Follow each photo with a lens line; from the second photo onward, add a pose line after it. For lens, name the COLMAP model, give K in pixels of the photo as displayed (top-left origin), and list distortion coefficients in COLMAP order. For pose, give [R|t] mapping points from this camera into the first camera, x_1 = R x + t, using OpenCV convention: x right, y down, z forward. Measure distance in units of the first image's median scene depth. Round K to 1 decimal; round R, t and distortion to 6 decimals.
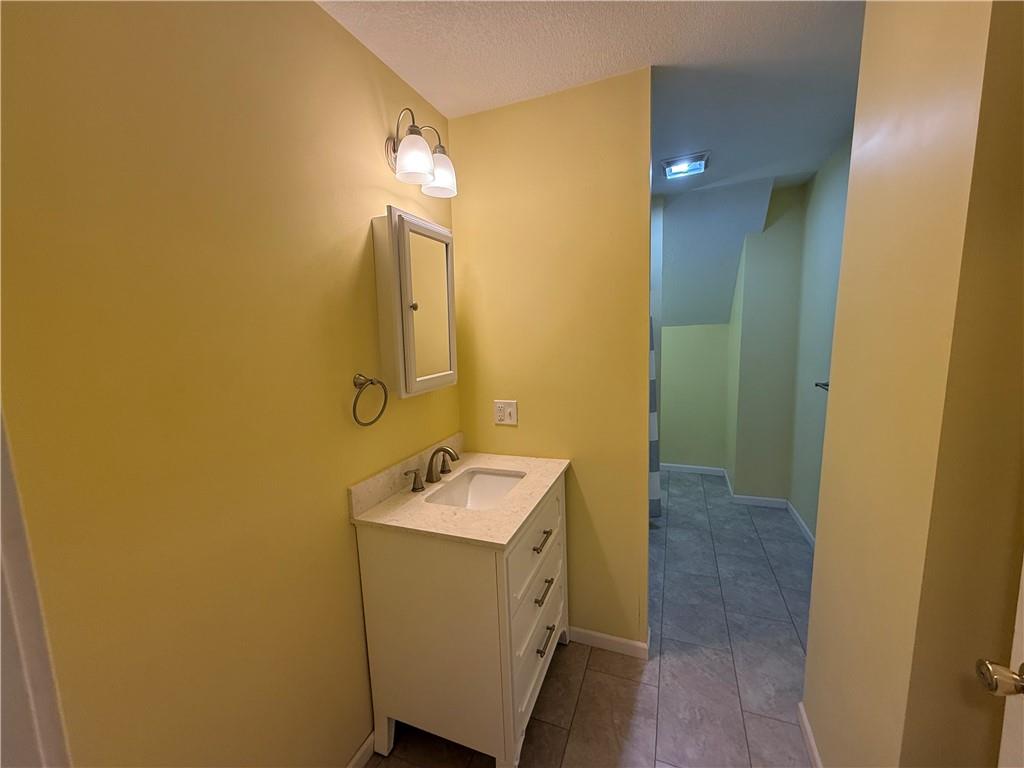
lens RADIAL K [[407.4, 0, 515.6], [0, 407.4, 383.1], [0, 0, 1]] dist [-0.002169, 0.000221]
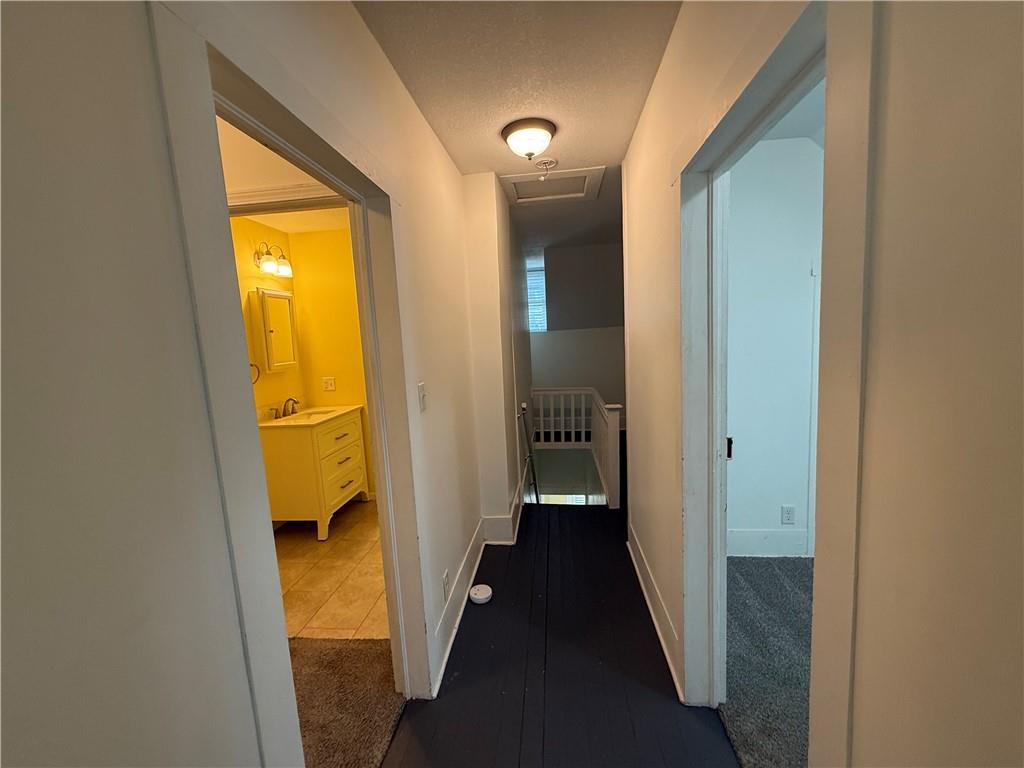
lens RADIAL K [[407.4, 0, 512.2], [0, 407.4, 383.3], [0, 0, 1]] dist [-0.002169, 0.000221]
pose [[0.966206, -0.044985, 0.253817, 0.390276], [0.049990, 0.998661, -0.013300, 0.167819], [-0.252879, 0.025539, 0.967161, -1.297182]]
